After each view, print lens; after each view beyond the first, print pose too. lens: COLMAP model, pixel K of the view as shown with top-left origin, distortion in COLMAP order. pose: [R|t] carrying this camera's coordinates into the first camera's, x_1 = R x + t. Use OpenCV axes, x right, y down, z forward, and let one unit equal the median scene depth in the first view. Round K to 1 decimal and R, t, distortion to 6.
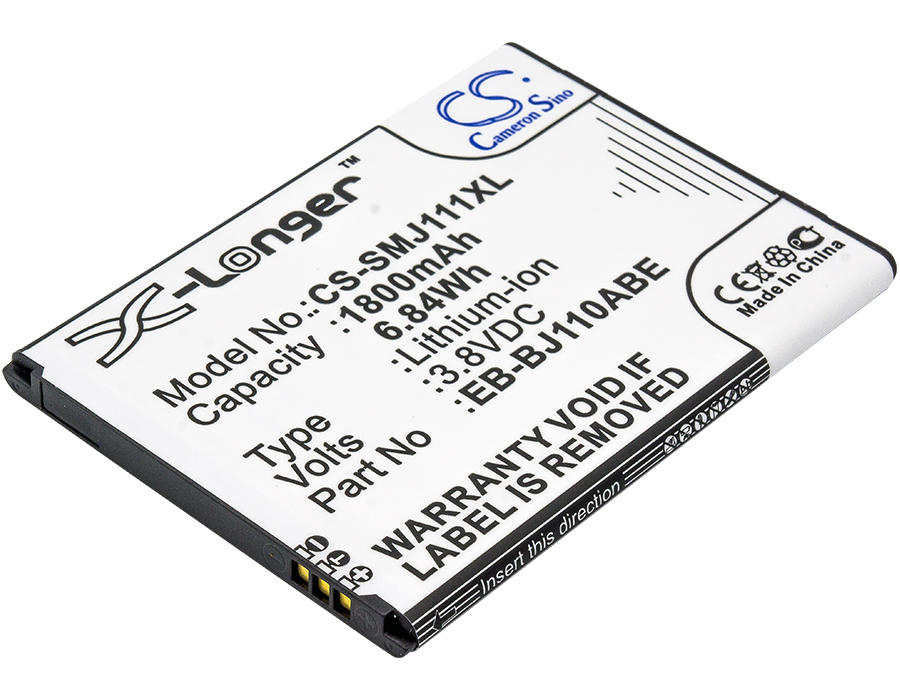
lens RADIAL K [[3333.4, 0, 482.0], [0, 3333.4, 350.2], [0, 0, 1]] dist [0.167567, -2.631569]
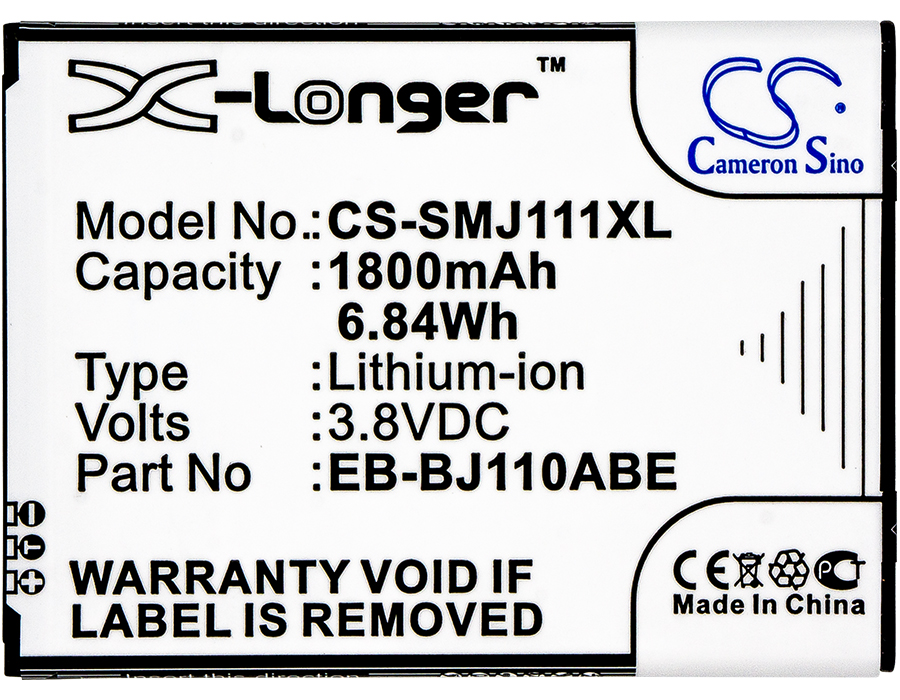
lens RADIAL K [[3333.4, 0, 482.0], [0, 3333.4, 350.2], [0, 0, 1]] dist [0.167567, -2.631569]
pose [[0.670817, 0.741533, -0.011547, 0.008930], [-0.475191, 0.441724, 0.760969, -0.657502], [0.569384, -0.504983, 0.648686, 0.472555]]
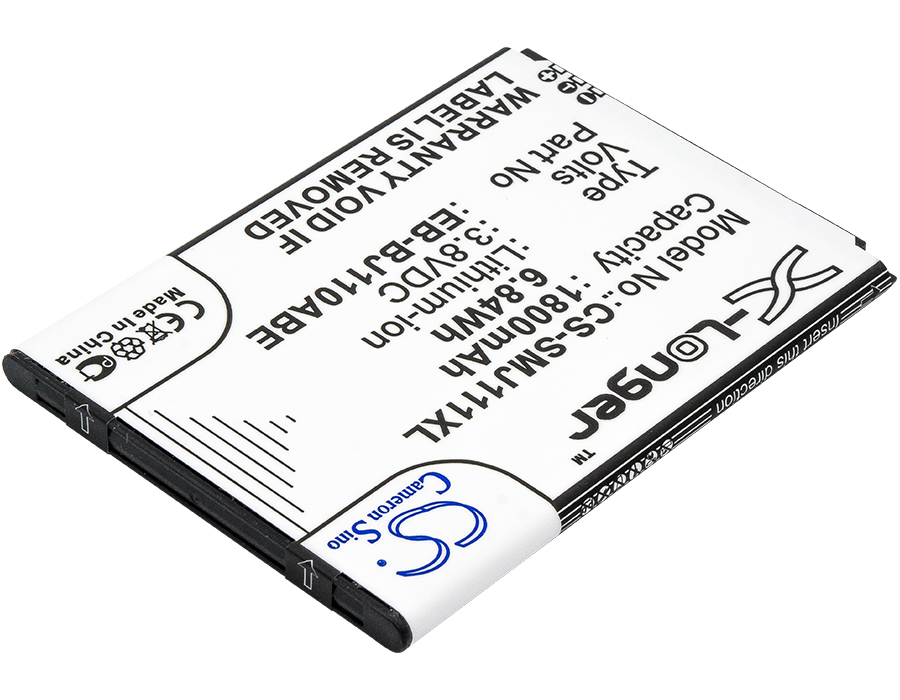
lens RADIAL K [[3333.4, 0, 482.0], [0, 3333.4, 350.2], [0, 0, 1]] dist [0.167567, -2.631569]
pose [[-0.996927, -0.063119, -0.046393, 0.033630], [-0.054297, 0.129901, 0.990039, -1.016495], [-0.056463, 0.989516, -0.132929, 1.161609]]
